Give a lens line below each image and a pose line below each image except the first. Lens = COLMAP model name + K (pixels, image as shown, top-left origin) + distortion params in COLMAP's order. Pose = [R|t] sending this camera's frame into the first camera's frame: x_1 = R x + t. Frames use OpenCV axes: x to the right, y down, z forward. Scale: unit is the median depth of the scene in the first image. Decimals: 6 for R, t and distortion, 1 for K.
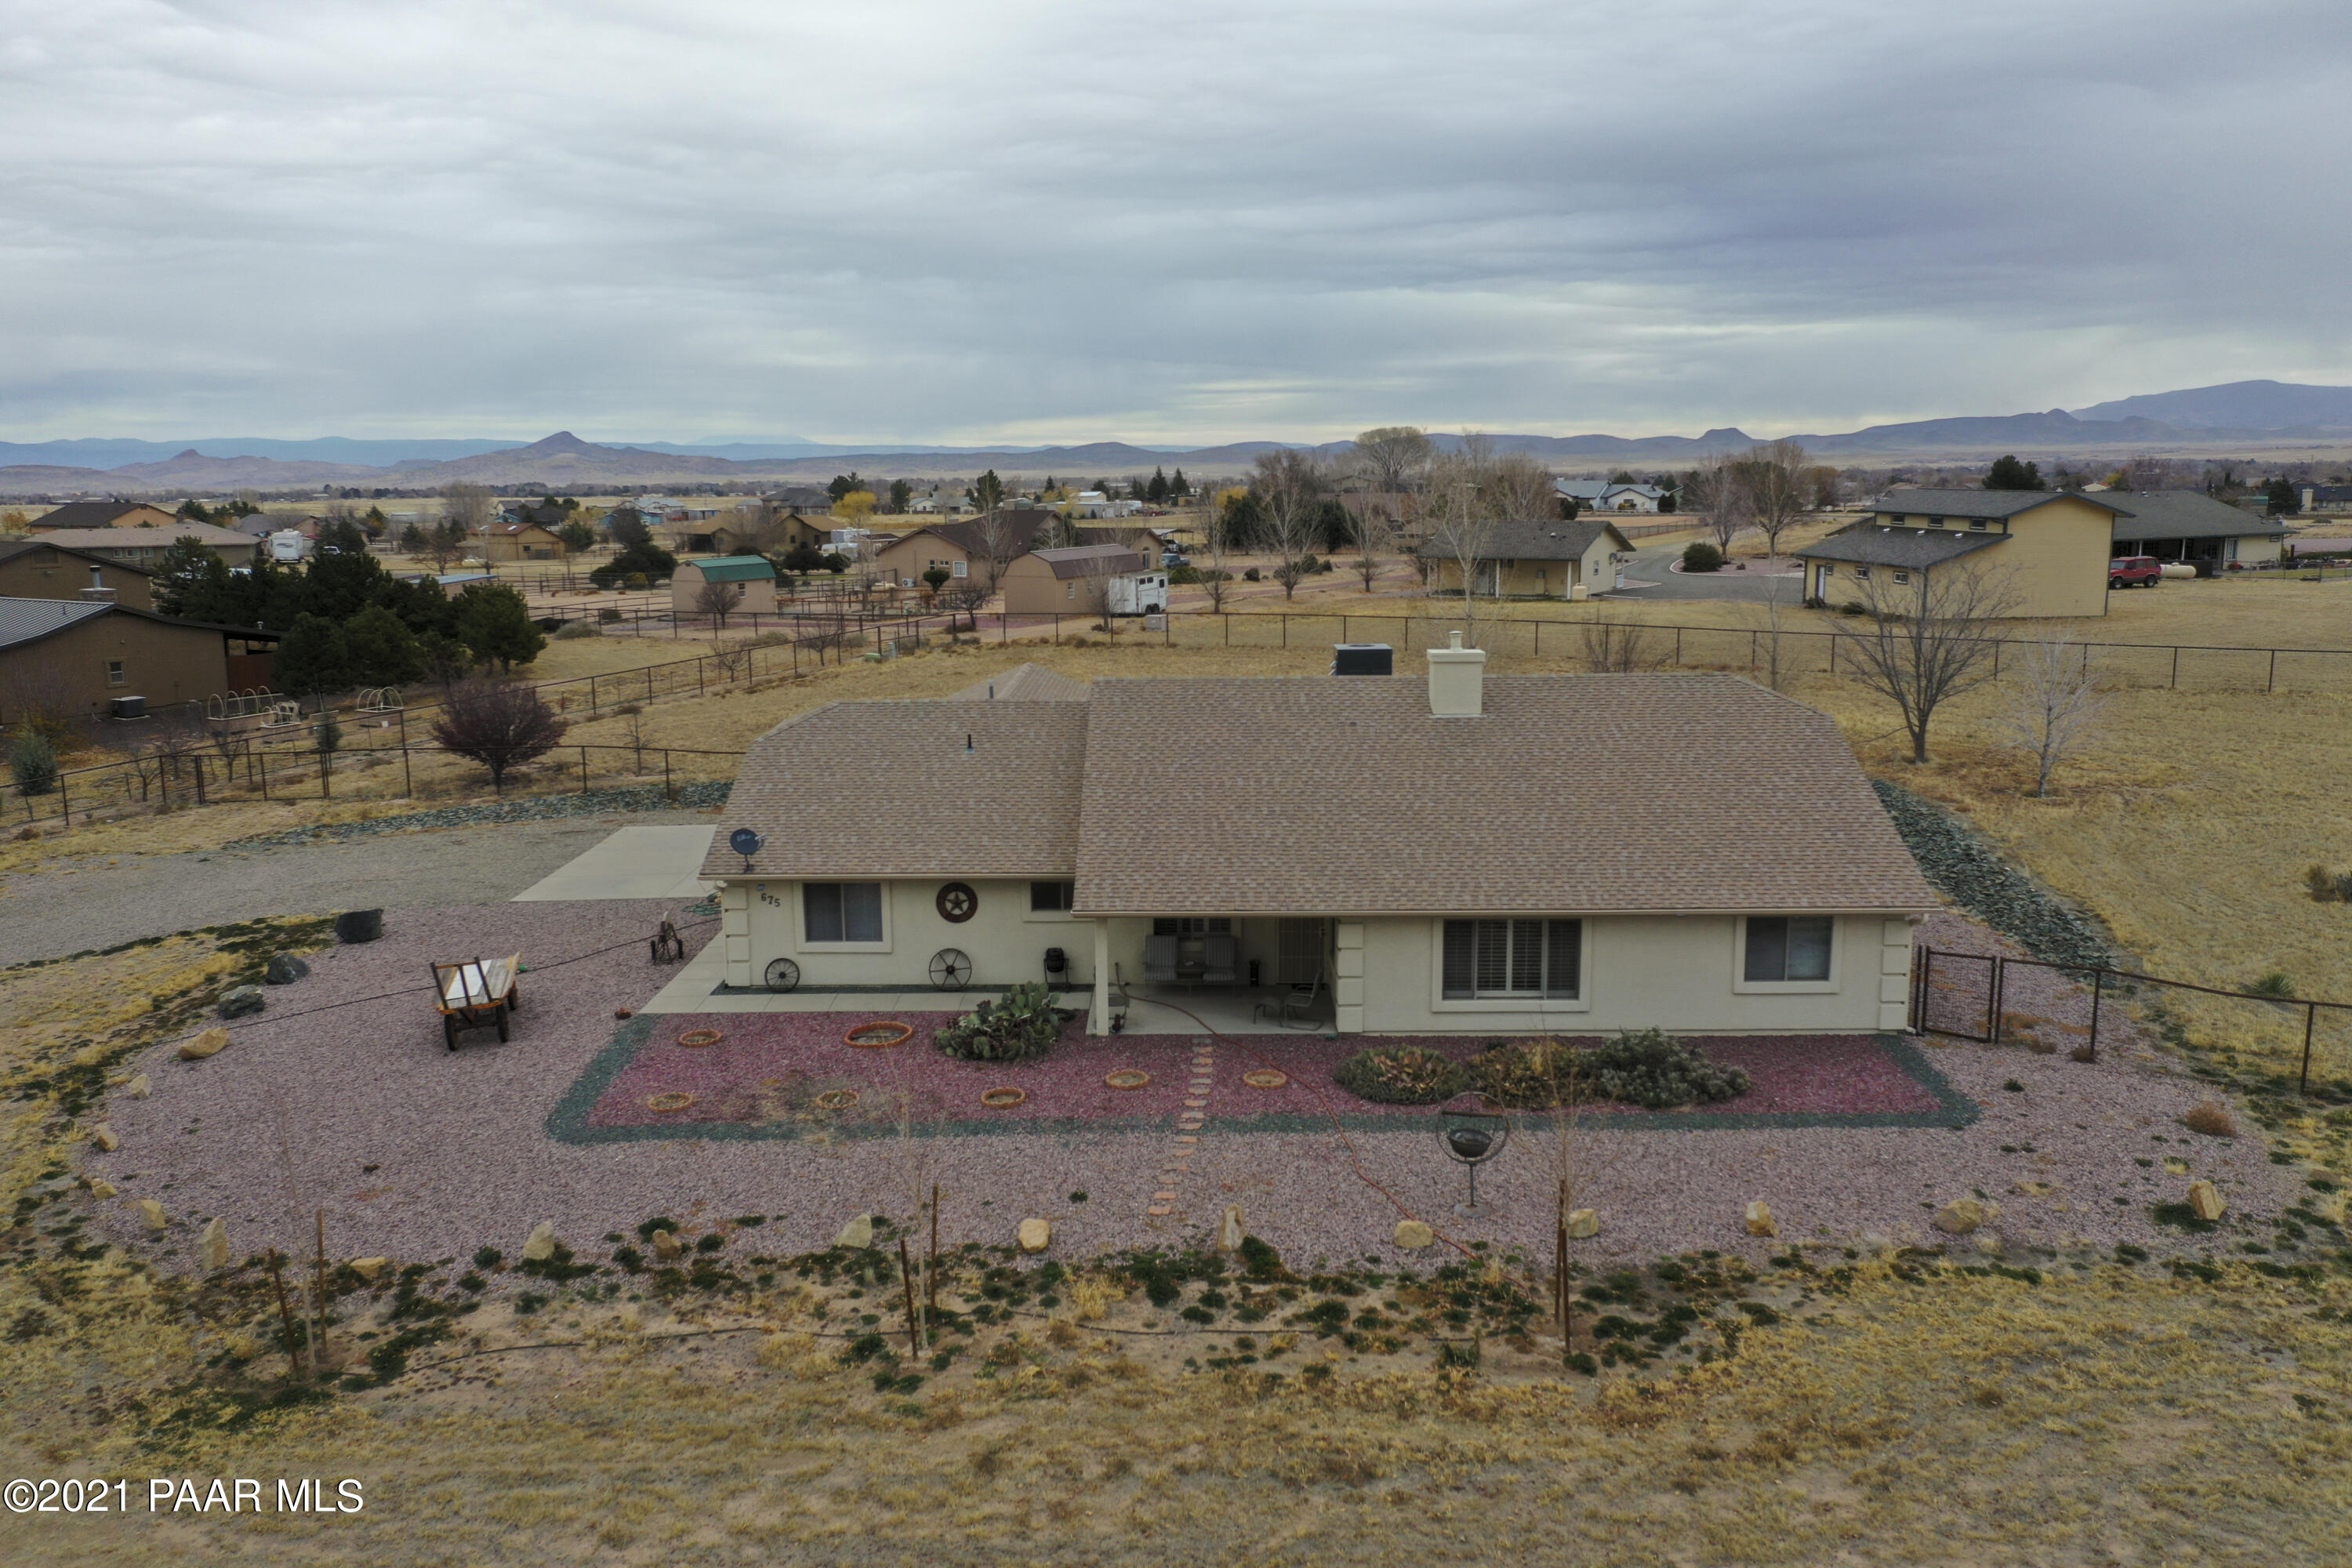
lens RADIAL K [[1857.2, 0, 1168.9], [0, 1857.2, 747.1], [0, 0, 1]] dist [0.003747, -0.000872]
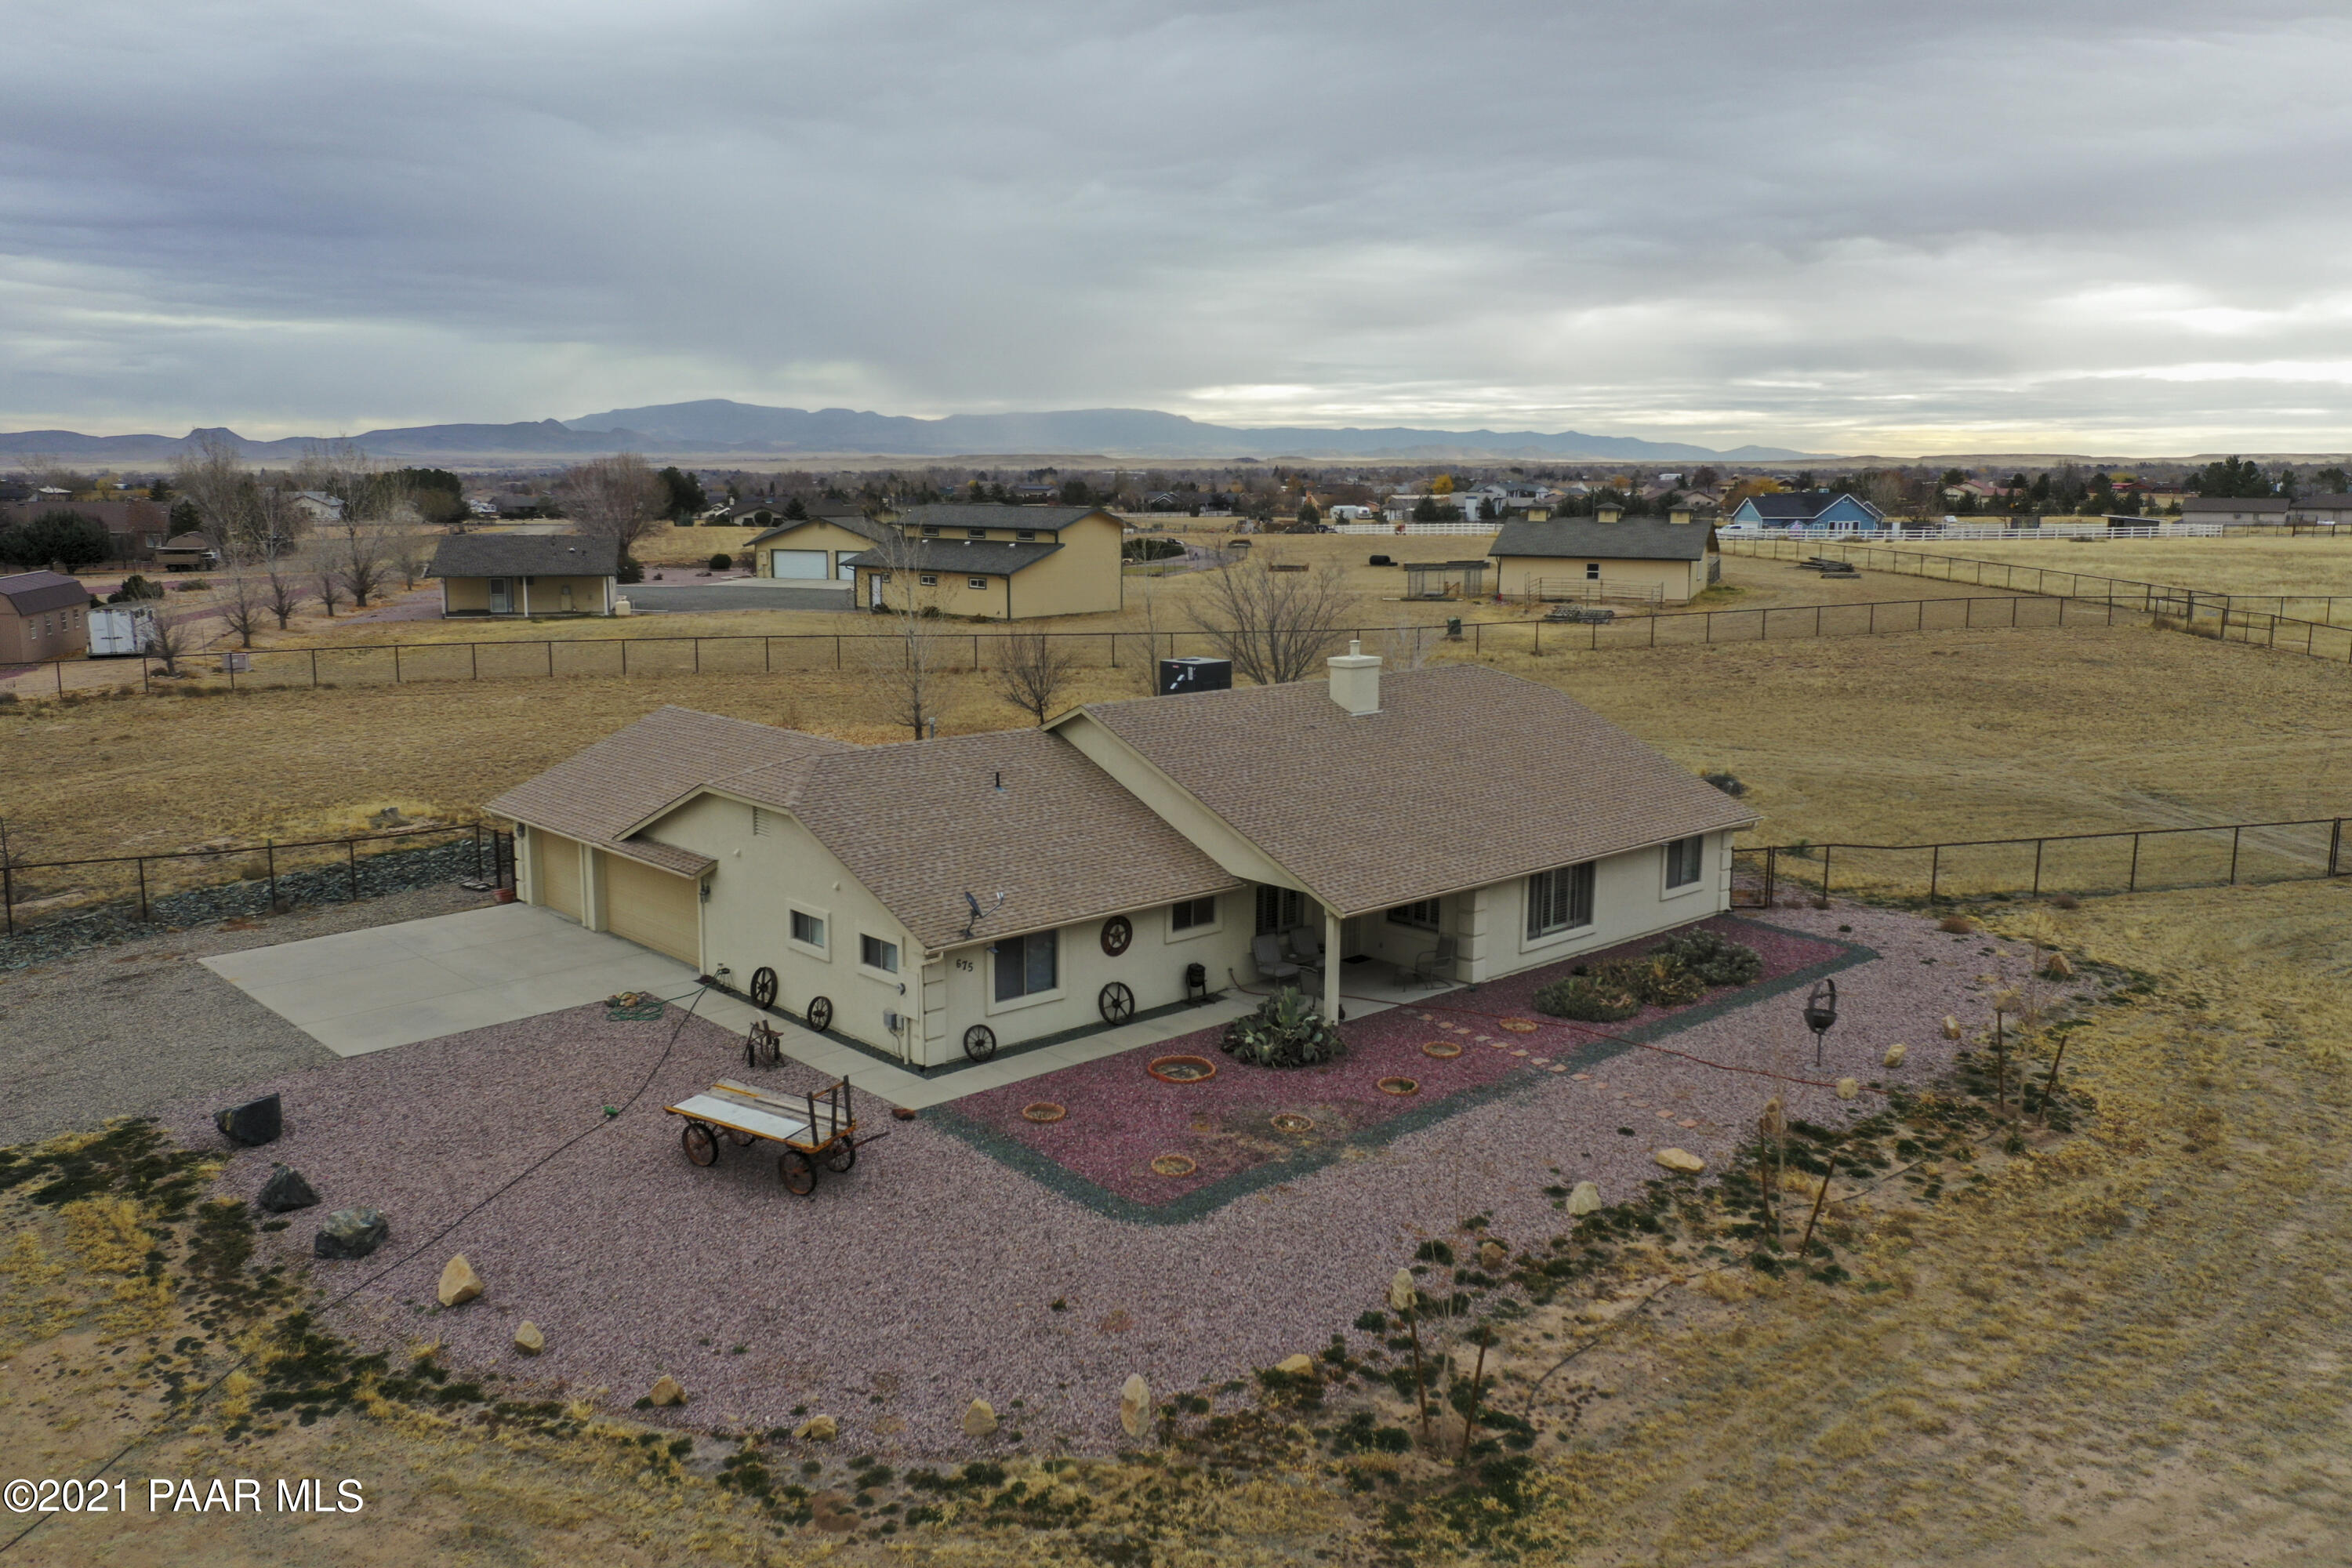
lens RADIAL K [[1834.2, 0, 1168.4], [0, 1834.2, 819.6], [0, 0, 1]] dist [0.009255, -0.000473]
pose [[0.725457, -0.117647, 0.678138, -0.832090], [0.092487, 0.993010, 0.073332, -0.053460], [-0.682025, 0.009520, 0.731266, 0.282014]]
